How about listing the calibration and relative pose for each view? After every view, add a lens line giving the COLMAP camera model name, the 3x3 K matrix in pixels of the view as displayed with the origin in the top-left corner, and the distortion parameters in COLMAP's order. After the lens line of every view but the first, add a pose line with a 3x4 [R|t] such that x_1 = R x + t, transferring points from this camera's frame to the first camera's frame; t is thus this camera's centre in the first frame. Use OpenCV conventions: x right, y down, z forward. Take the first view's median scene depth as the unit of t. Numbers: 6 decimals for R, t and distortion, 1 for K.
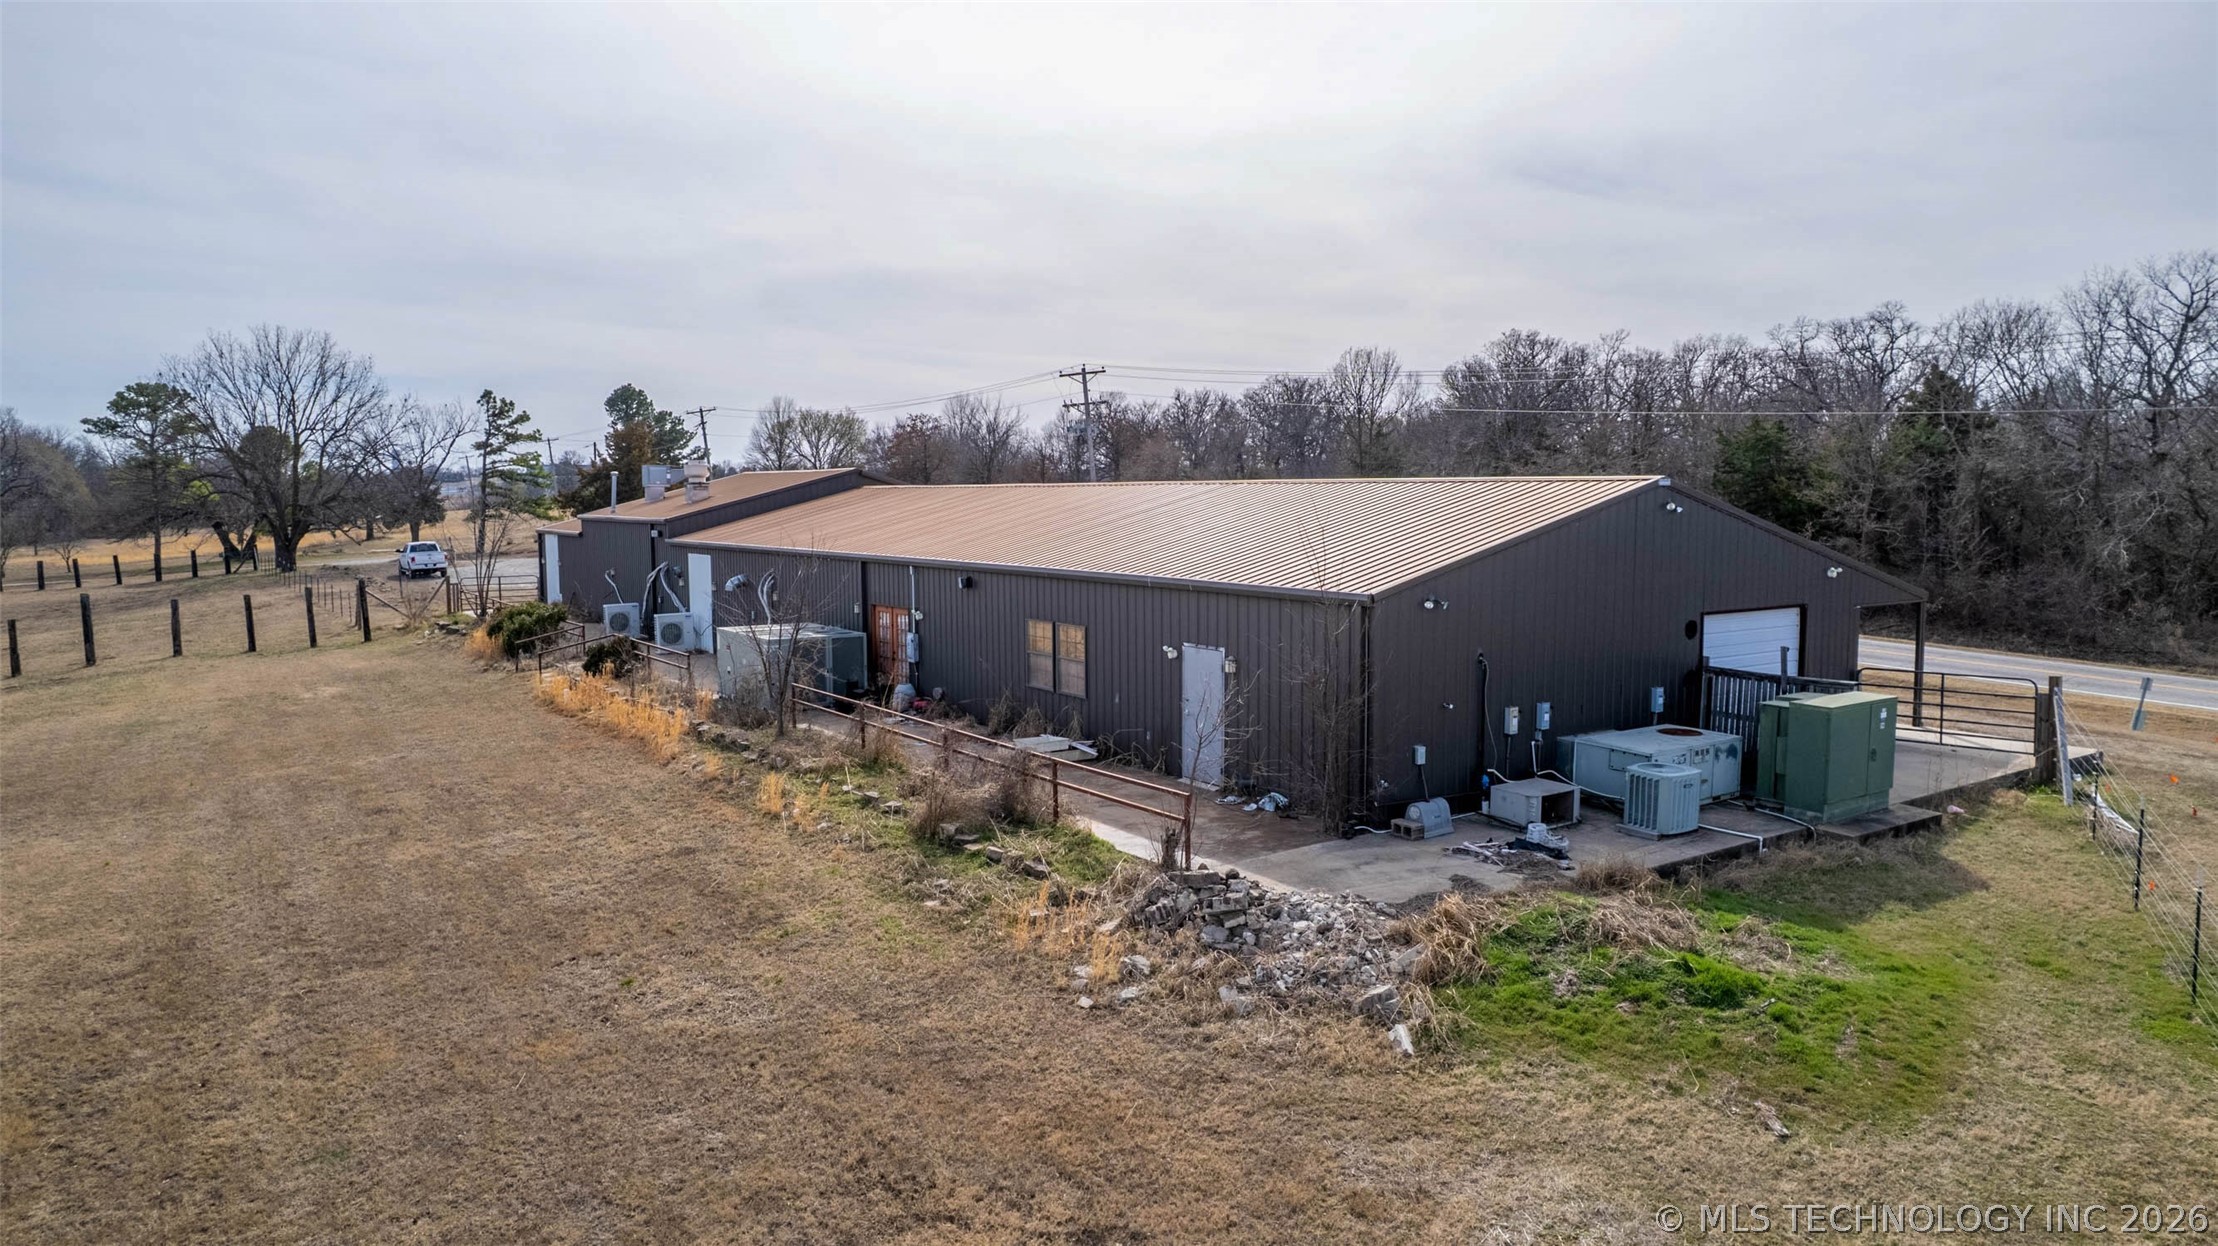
lens RADIAL K [[1417.3, 0, 1105.8], [0, 1417.3, 619.0], [0, 0, 1]] dist [-0.075212, 0.067519]
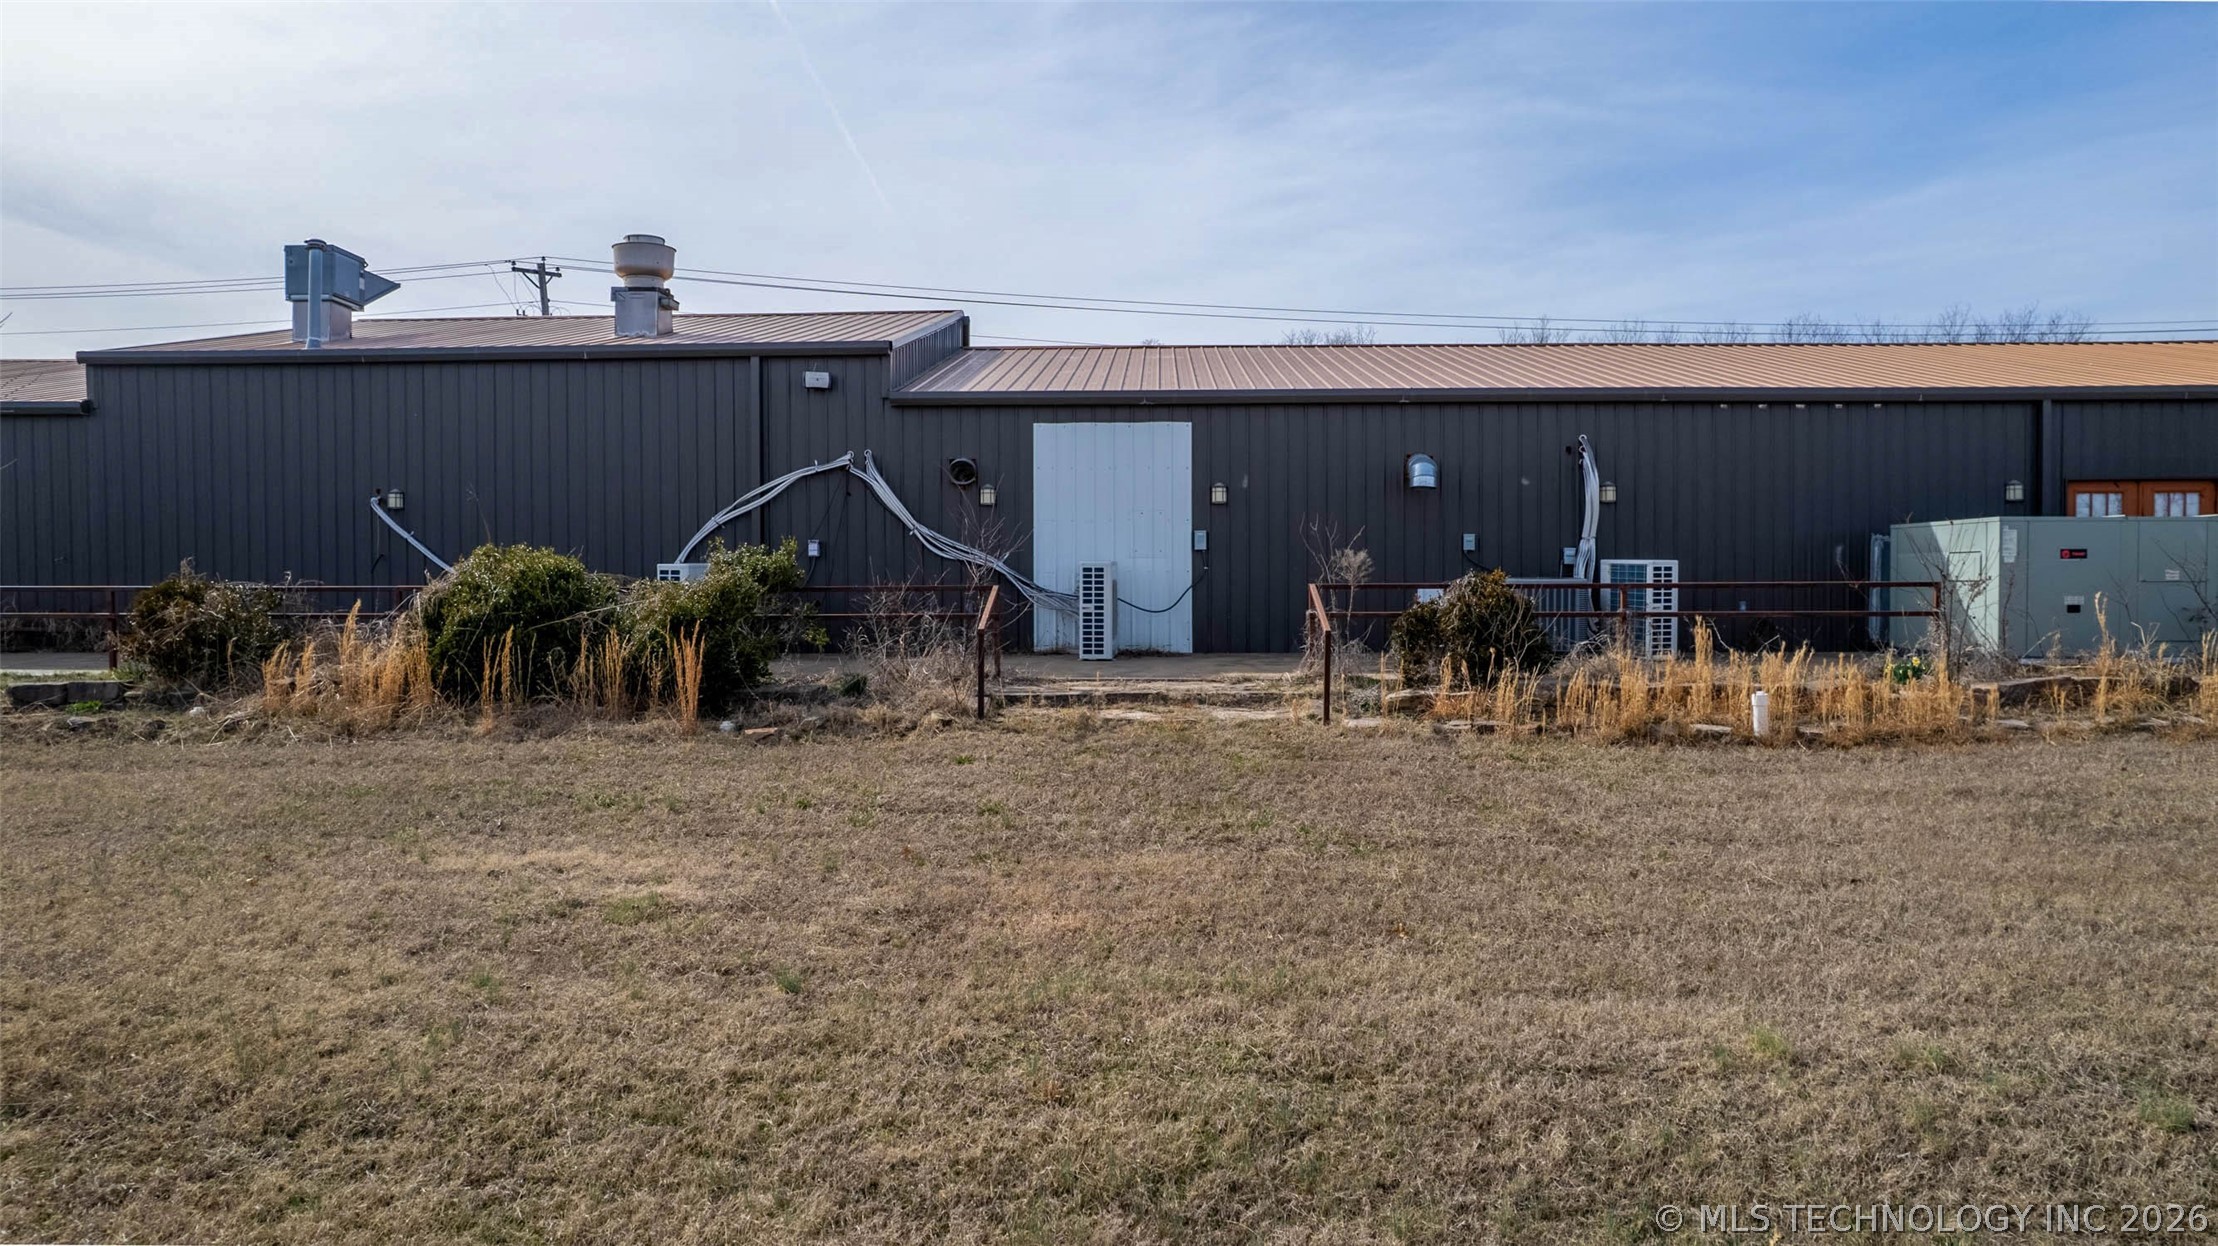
lens RADIAL K [[1417.3, 0, 1105.8], [0, 1417.3, 619.0], [0, 0, 1]] dist [-0.075212, 0.067519]
pose [[0.590304, -0.020091, 0.806931, -0.872099], [0.071001, 0.997108, -0.027115, 0.033089], [-0.804052, 0.073299, 0.590023, 1.044355]]
